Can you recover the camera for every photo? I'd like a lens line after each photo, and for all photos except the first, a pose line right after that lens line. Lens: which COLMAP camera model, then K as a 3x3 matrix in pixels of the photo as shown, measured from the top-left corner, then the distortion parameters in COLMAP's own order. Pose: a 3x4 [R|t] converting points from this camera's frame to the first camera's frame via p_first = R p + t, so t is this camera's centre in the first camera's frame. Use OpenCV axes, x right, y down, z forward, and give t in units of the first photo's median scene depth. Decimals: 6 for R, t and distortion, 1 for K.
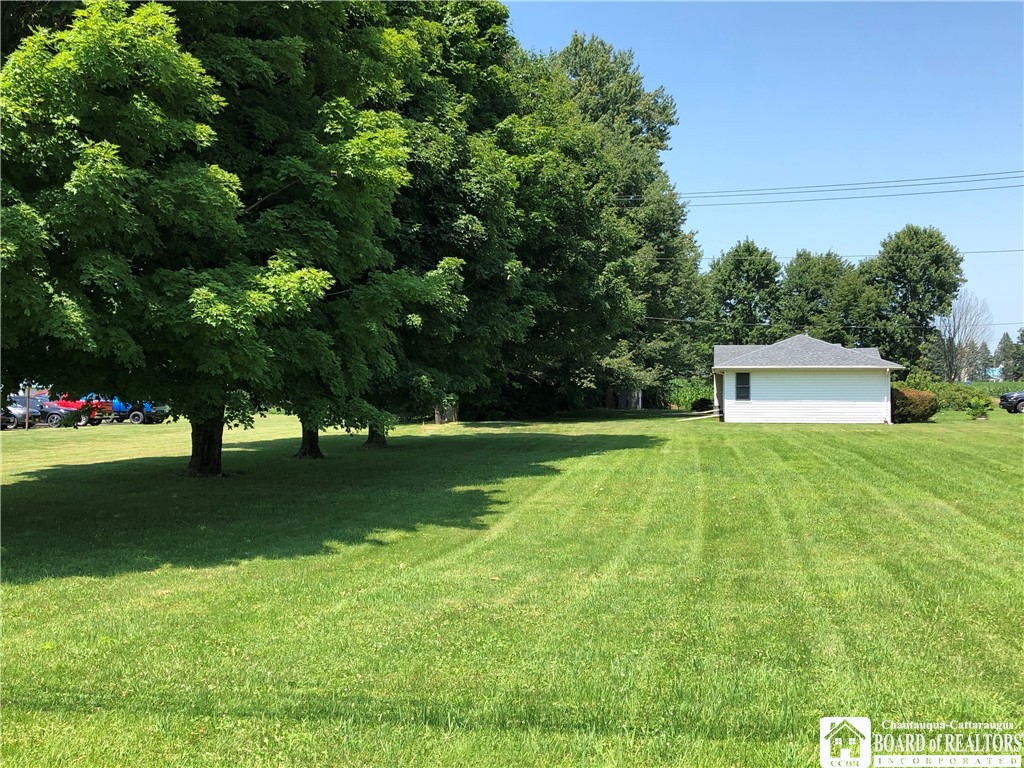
lens RADIAL K [[1052.0, 0, 512.0], [0, 1052.0, 384.0], [0, 0, 1]] dist [0.189384, -0.646974]
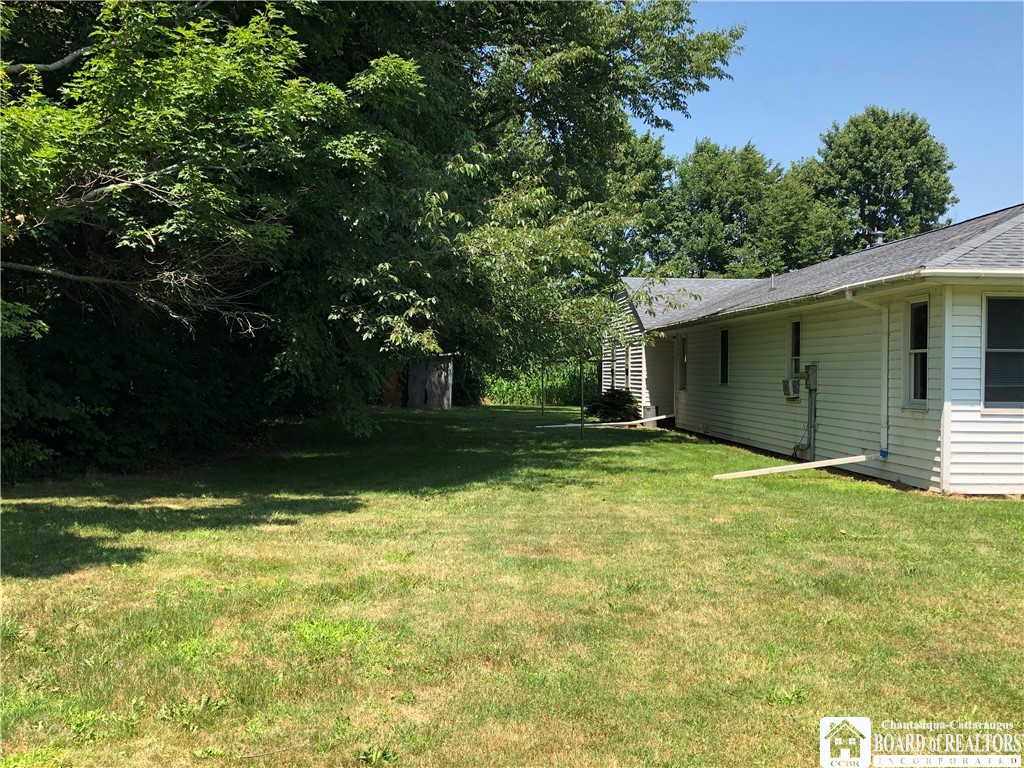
lens RADIAL K [[1052.0, 0, 512.0], [0, 1052.0, 384.0], [0, 0, 1]] dist [0.189384, -0.646974]
pose [[0.968775, 0.006674, 0.247853, 0.037021], [-0.010060, 0.999873, 0.012398, 0.007785], [-0.247739, -0.014504, 0.968718, 0.767198]]
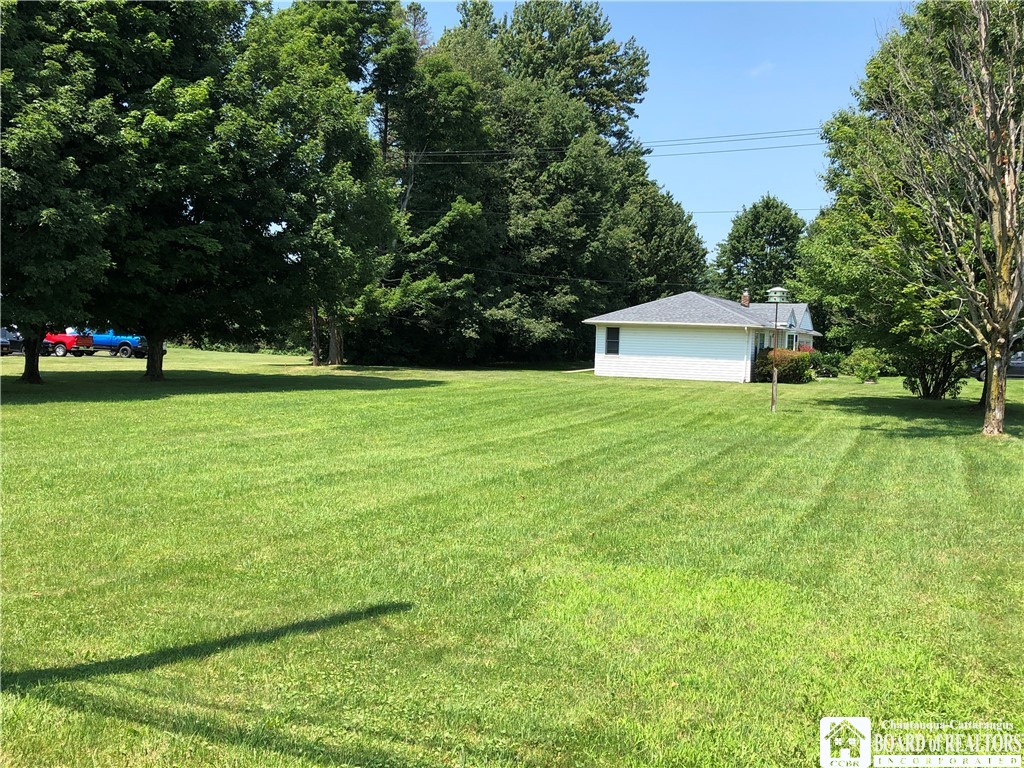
lens RADIAL K [[1052.0, 0, 512.0], [0, 1052.0, 384.0], [0, 0, 1]] dist [0.189384, -0.646974]
pose [[0.974385, 0.042898, -0.220757, 0.341384], [-0.033555, 0.998382, 0.045903, 0.000376], [0.222369, -0.037320, 0.974248, -0.002717]]
